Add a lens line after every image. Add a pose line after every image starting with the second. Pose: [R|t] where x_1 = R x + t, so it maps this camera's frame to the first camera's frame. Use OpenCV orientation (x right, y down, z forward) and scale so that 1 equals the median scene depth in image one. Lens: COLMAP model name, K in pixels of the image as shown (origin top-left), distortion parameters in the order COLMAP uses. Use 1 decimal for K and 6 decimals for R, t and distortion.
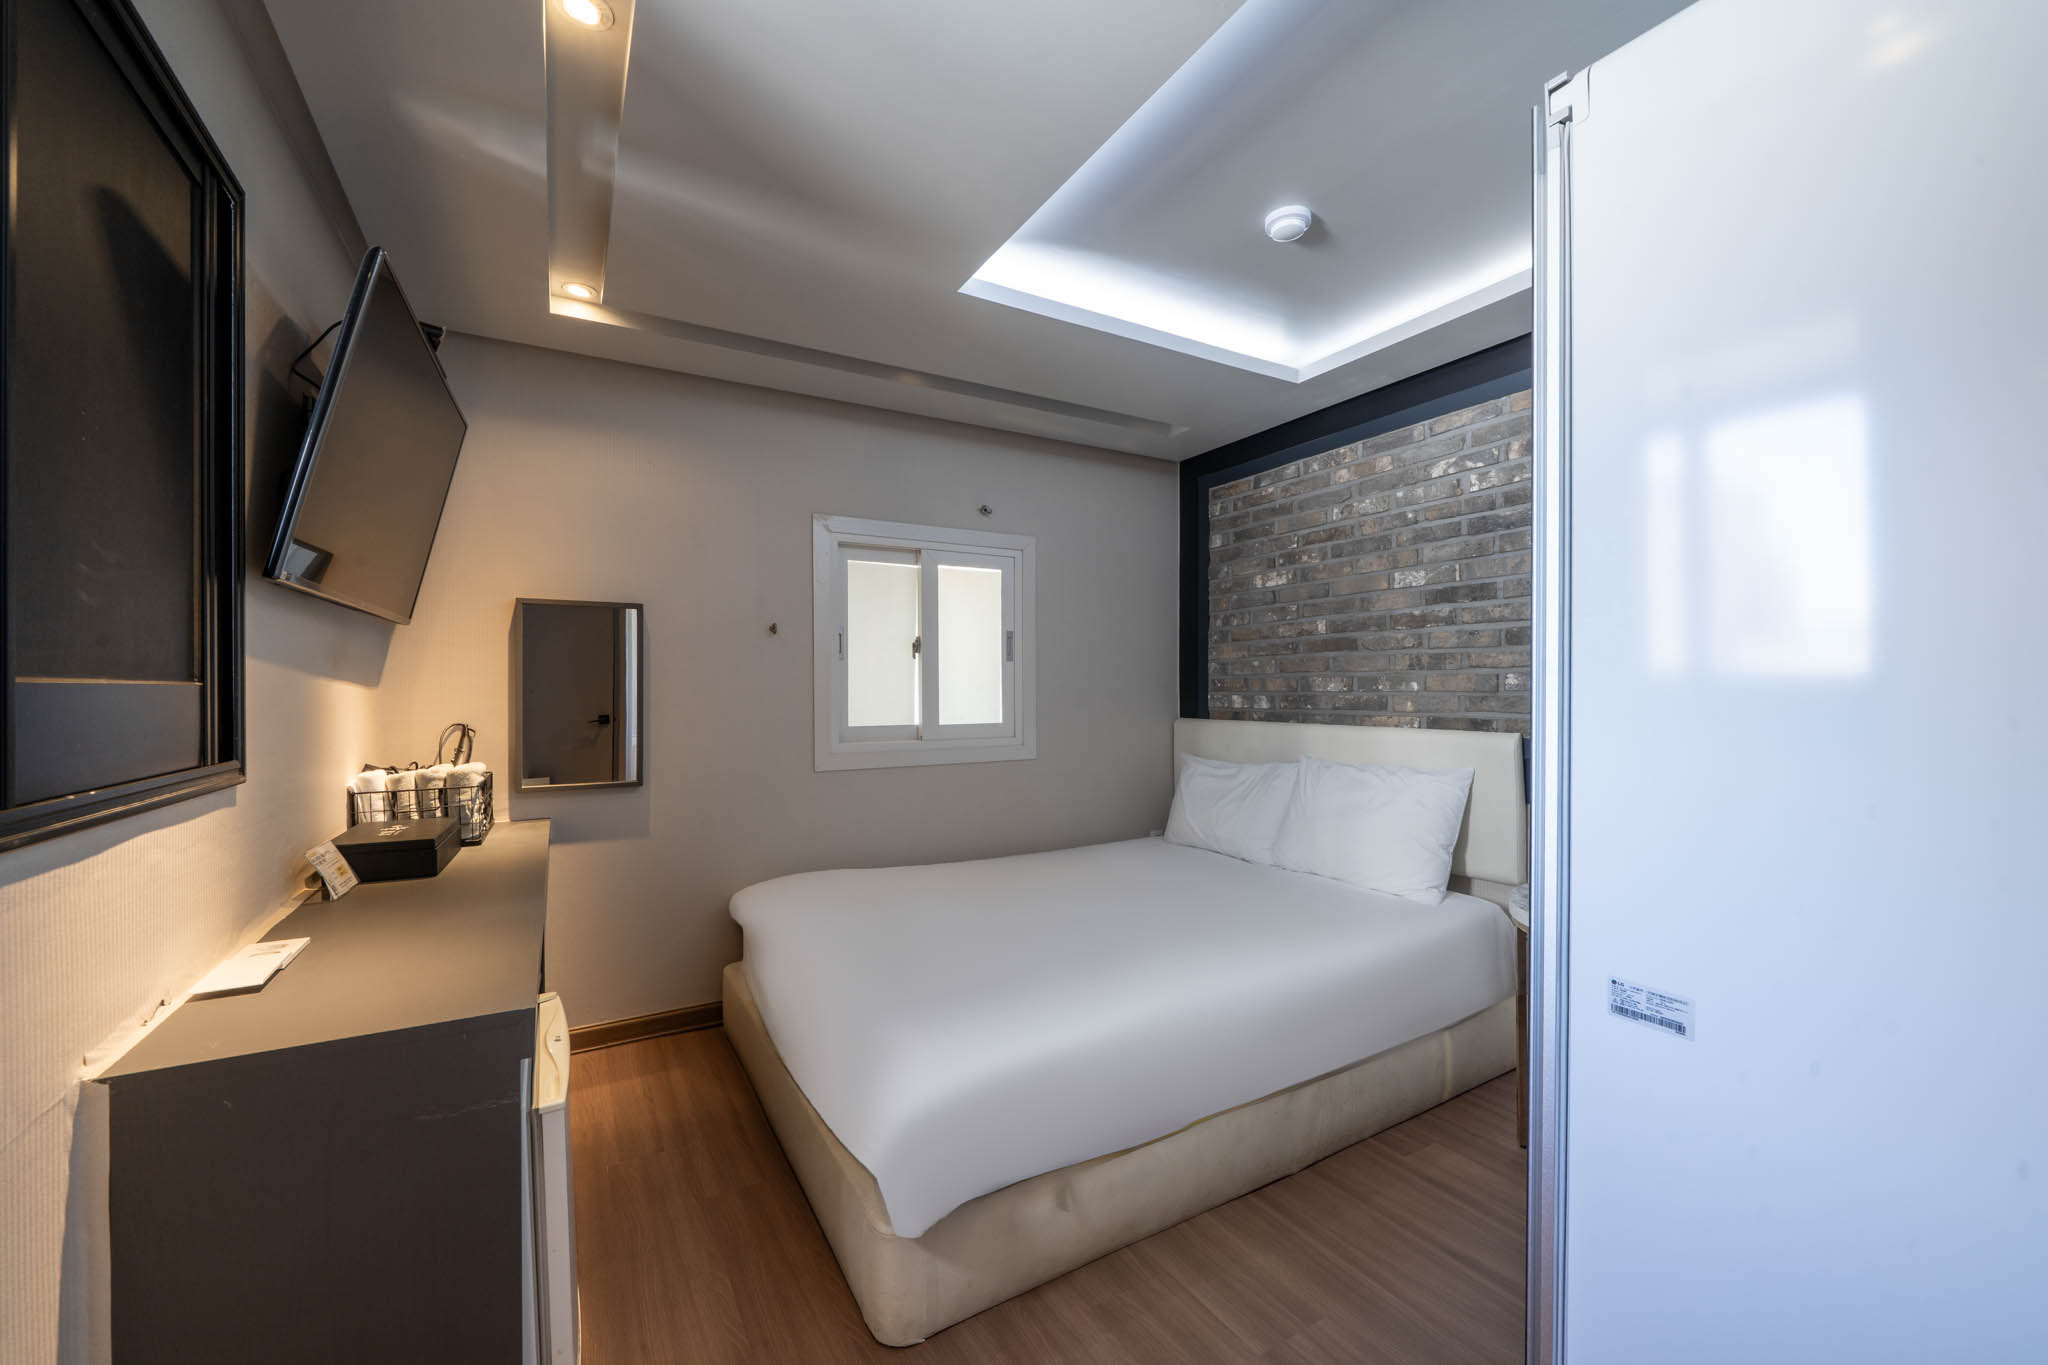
lens RADIAL K [[793.9, 0, 1024.0], [0, 793.9, 682.5], [0, 0, 1]] dist [0.000092, -0.000009]
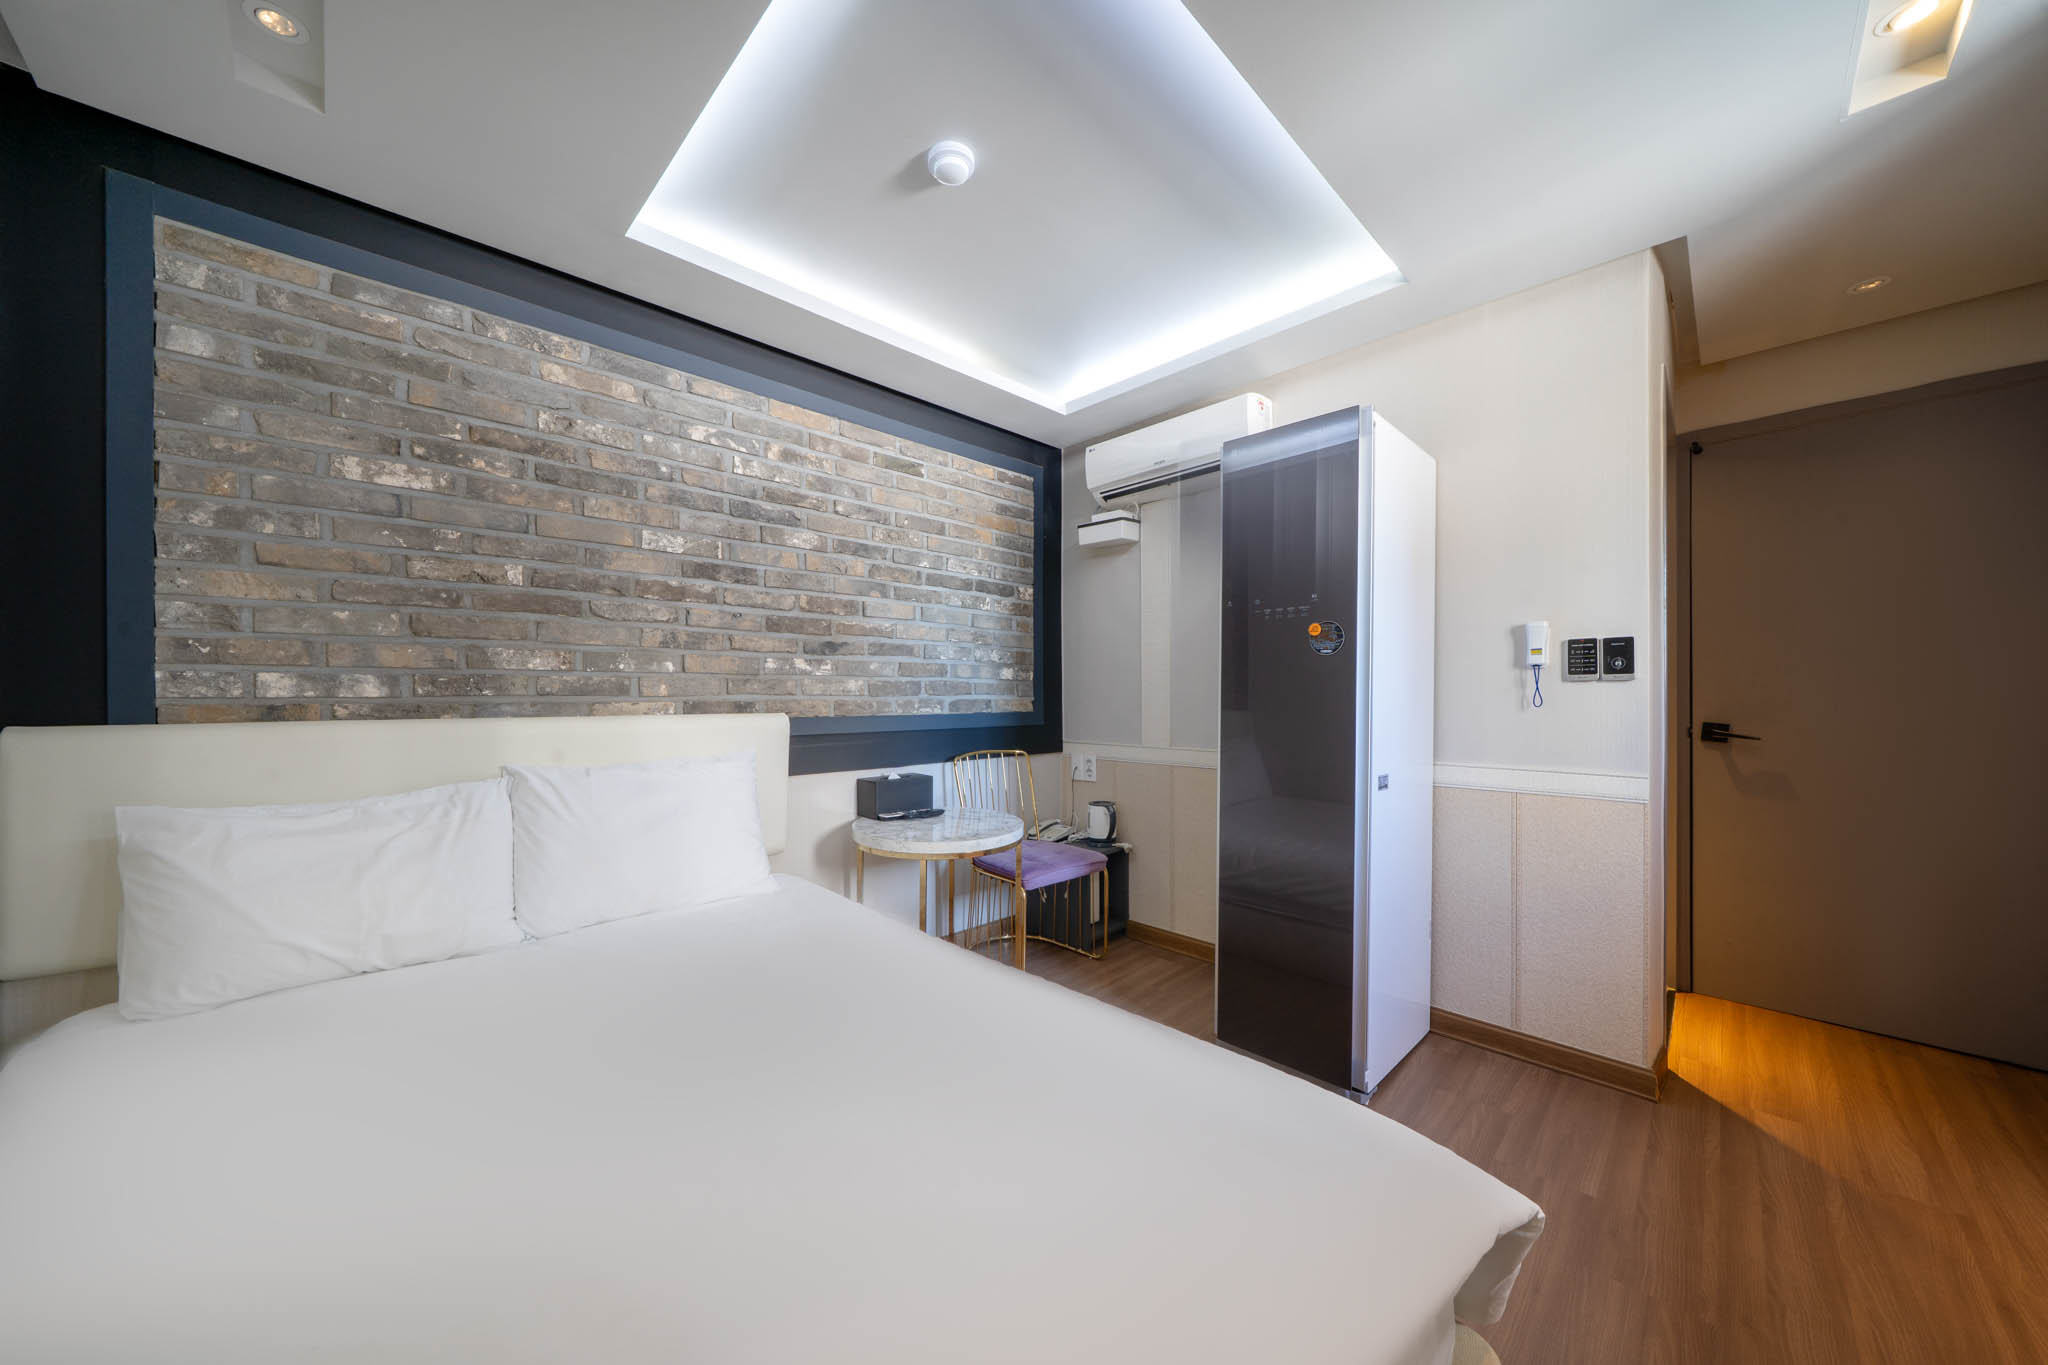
lens RADIAL K [[705.8, 0, 1019.2], [0, 705.8, 700.2], [0, 0, 1]] dist [-0.011537, 0.000001]
pose [[-0.239970, -0.000089, 0.970780, -0.334595], [-0.004371, 0.999990, -0.000988, 0.038578], [-0.970770, -0.004480, -0.239968, 0.770563]]
